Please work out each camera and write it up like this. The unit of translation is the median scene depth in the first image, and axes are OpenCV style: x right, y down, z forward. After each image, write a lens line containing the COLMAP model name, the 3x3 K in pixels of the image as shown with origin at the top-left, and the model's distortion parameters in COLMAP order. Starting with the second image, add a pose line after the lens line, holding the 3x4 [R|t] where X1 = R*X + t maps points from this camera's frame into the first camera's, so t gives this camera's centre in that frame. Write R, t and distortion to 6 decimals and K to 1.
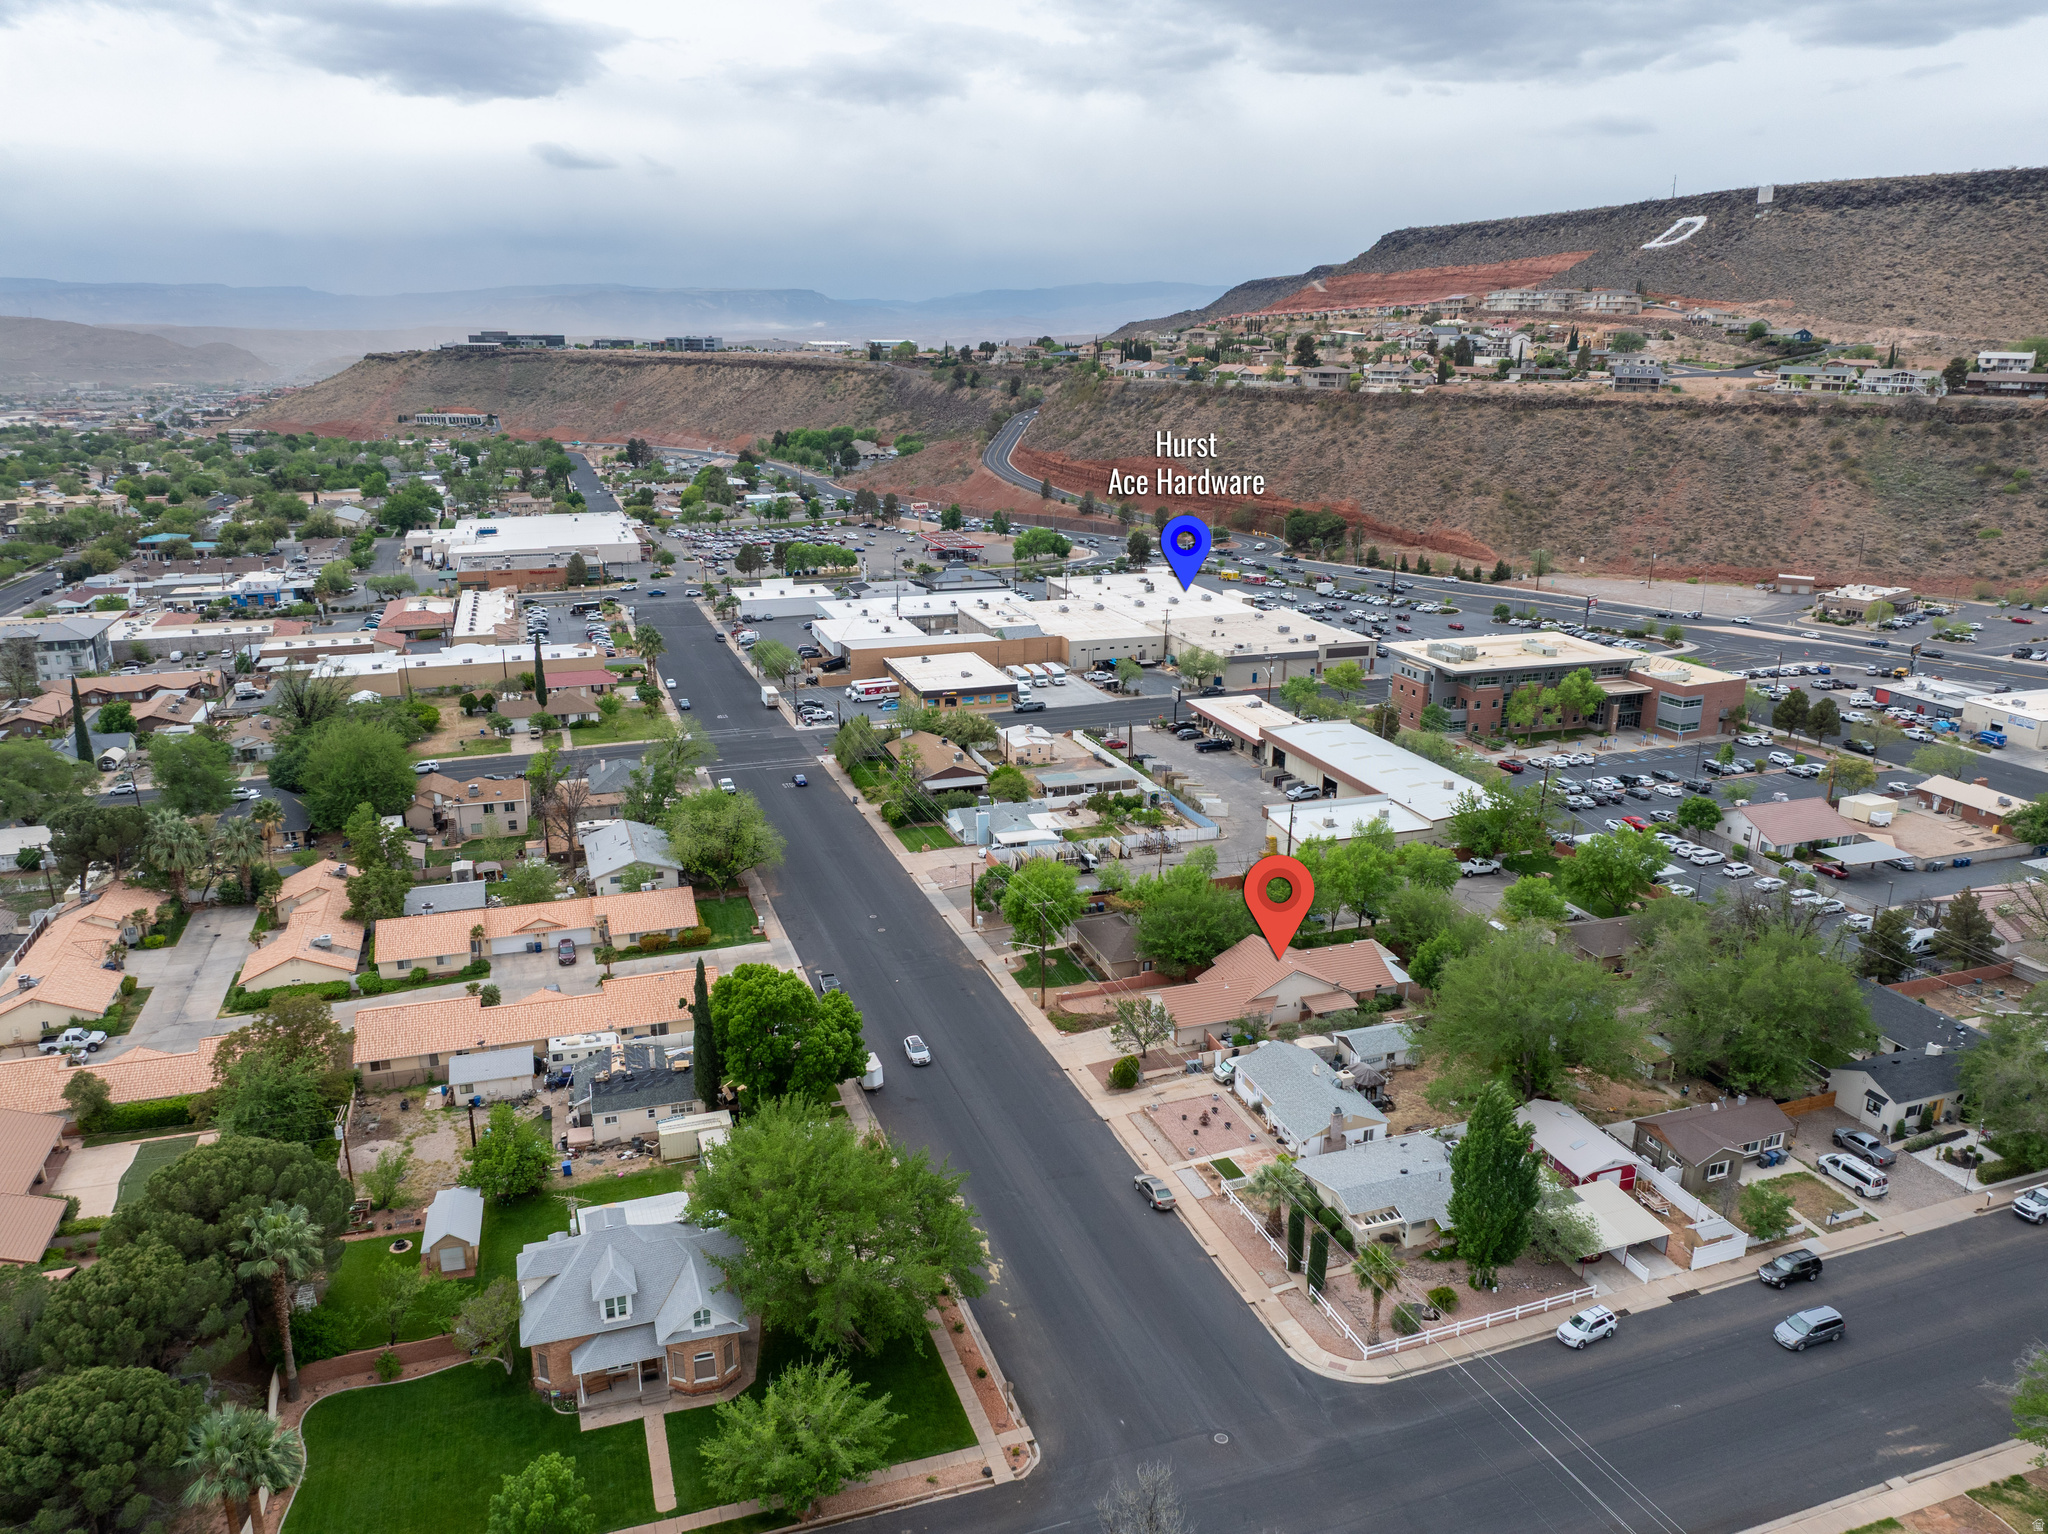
lens RADIAL K [[1443.1, 0, 1024.0], [0, 1443.1, 767.0], [0, 0, 1]] dist [-0.041356, 0.005217]
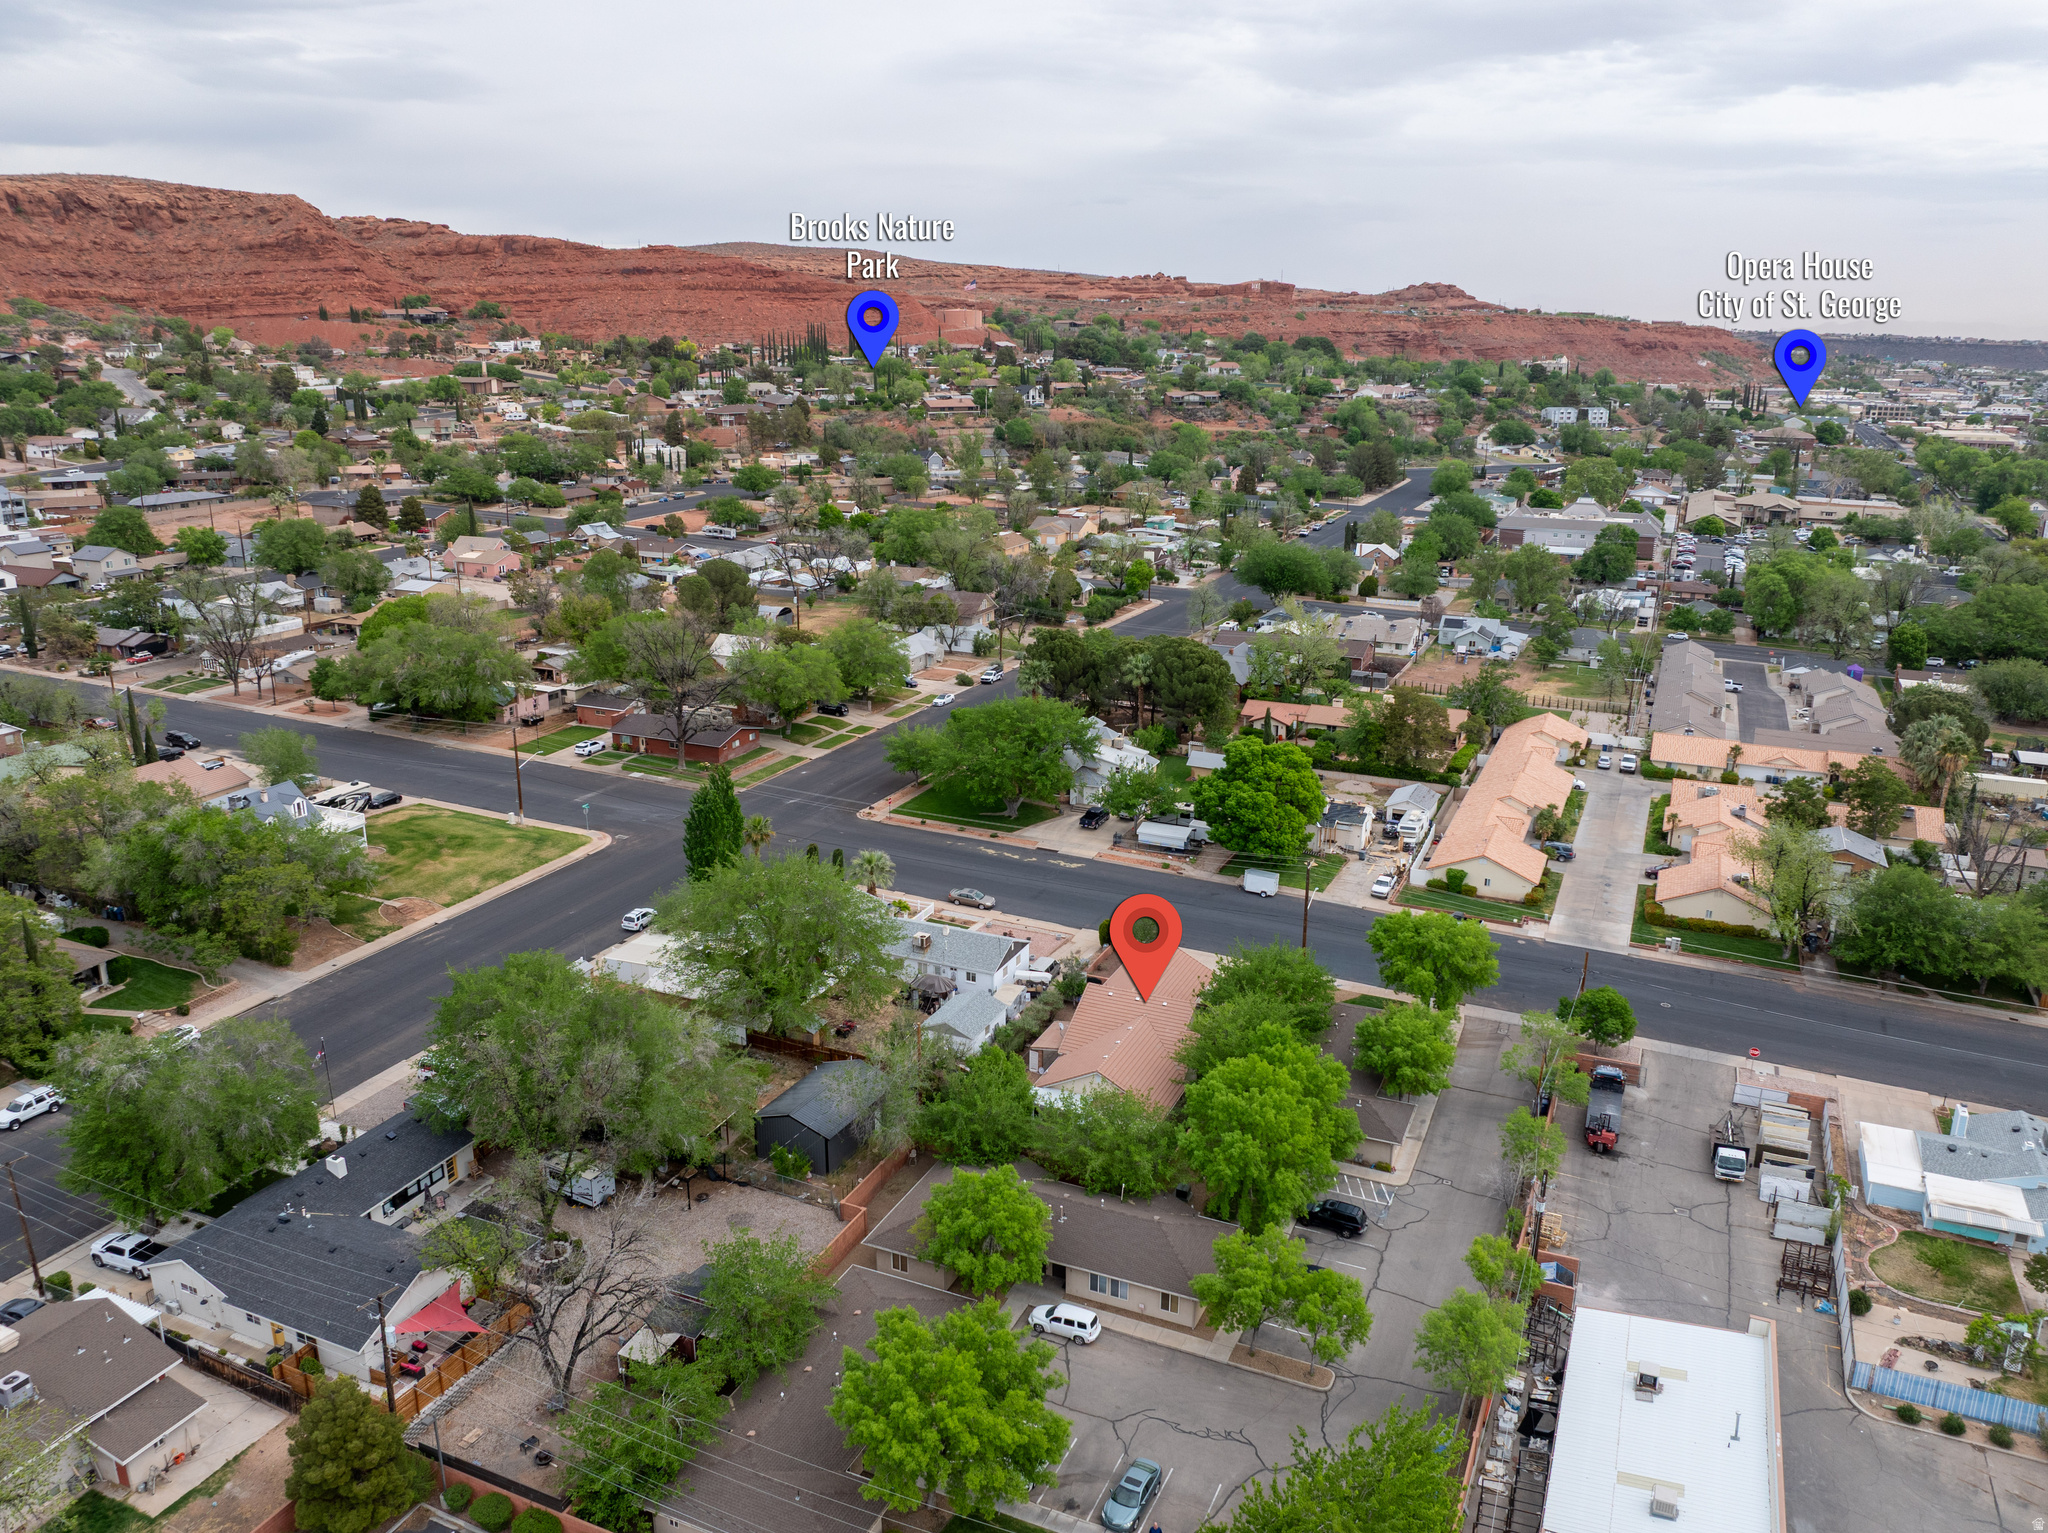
lens RADIAL K [[1484.8, 0, 1024.0], [0, 1484.8, 766.5], [0, 0, 1]] dist [-0.056637, 0.033251]
pose [[-0.690501, 0.194011, -0.696827, 0.345324], [-0.216928, 0.863472, 0.455367, -0.152387], [0.690037, 0.465593, -0.554142, 0.613685]]
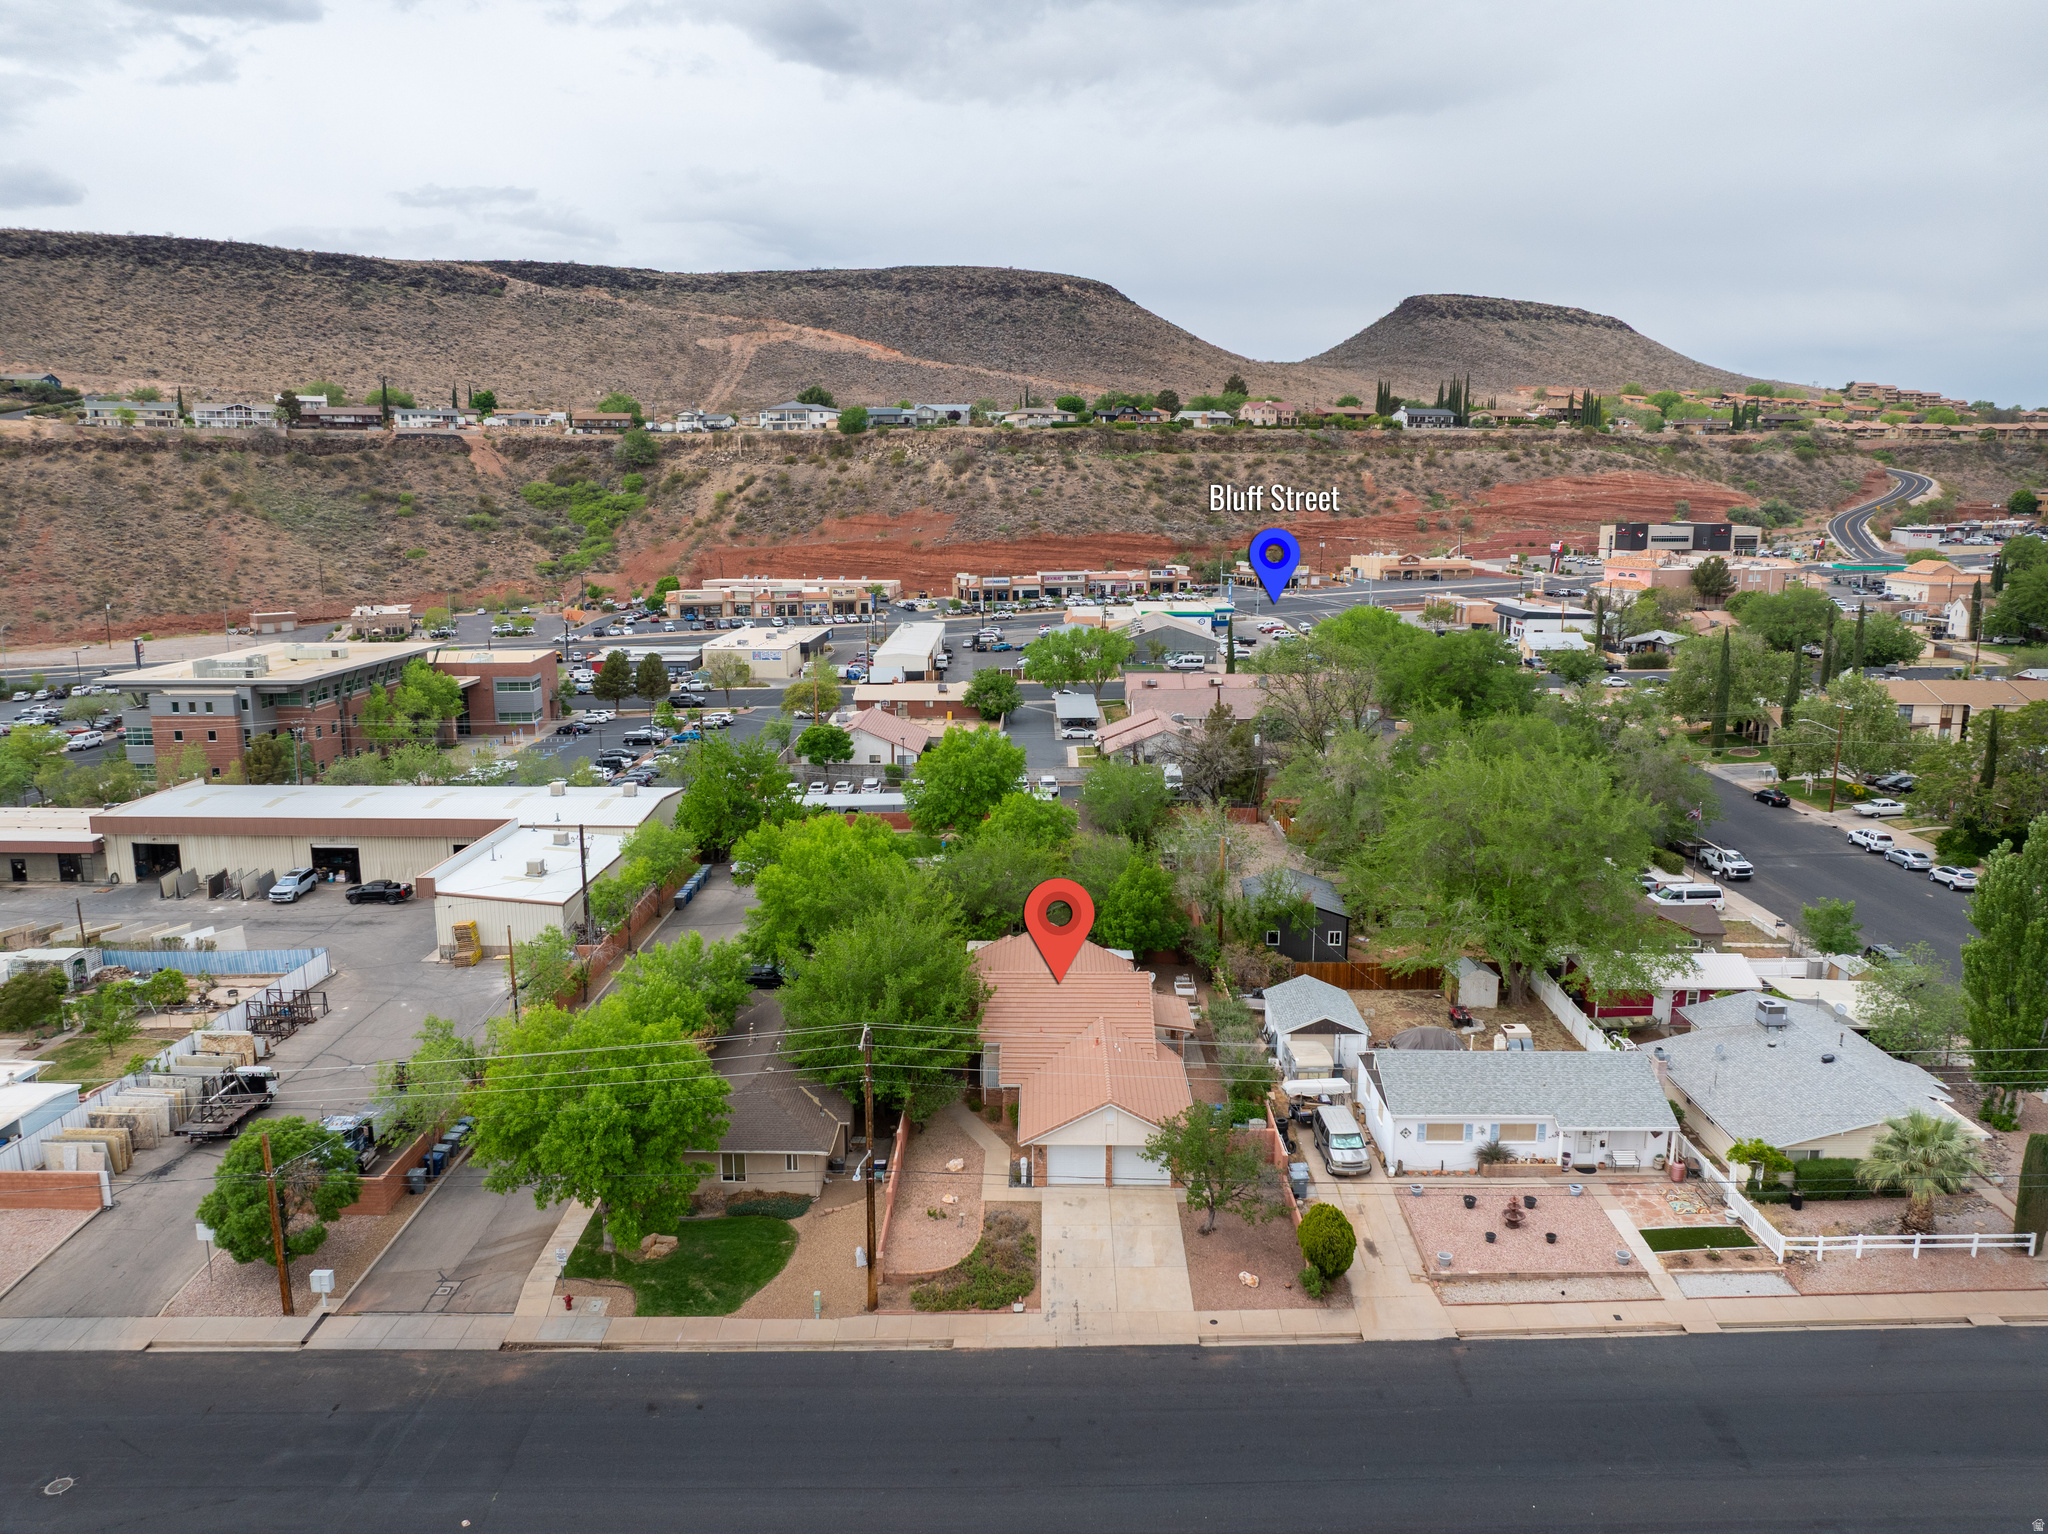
lens RADIAL K [[1416.6, 0, 1050.8], [0, 1416.6, 763.1], [0, 0, 1]] dist [-0.032207, 0.005235]
pose [[0.326400, -0.189584, 0.926024, -0.137471], [0.276313, 0.956024, 0.098332, 0.000094], [-0.903944, 0.223777, 0.364430, 0.362326]]
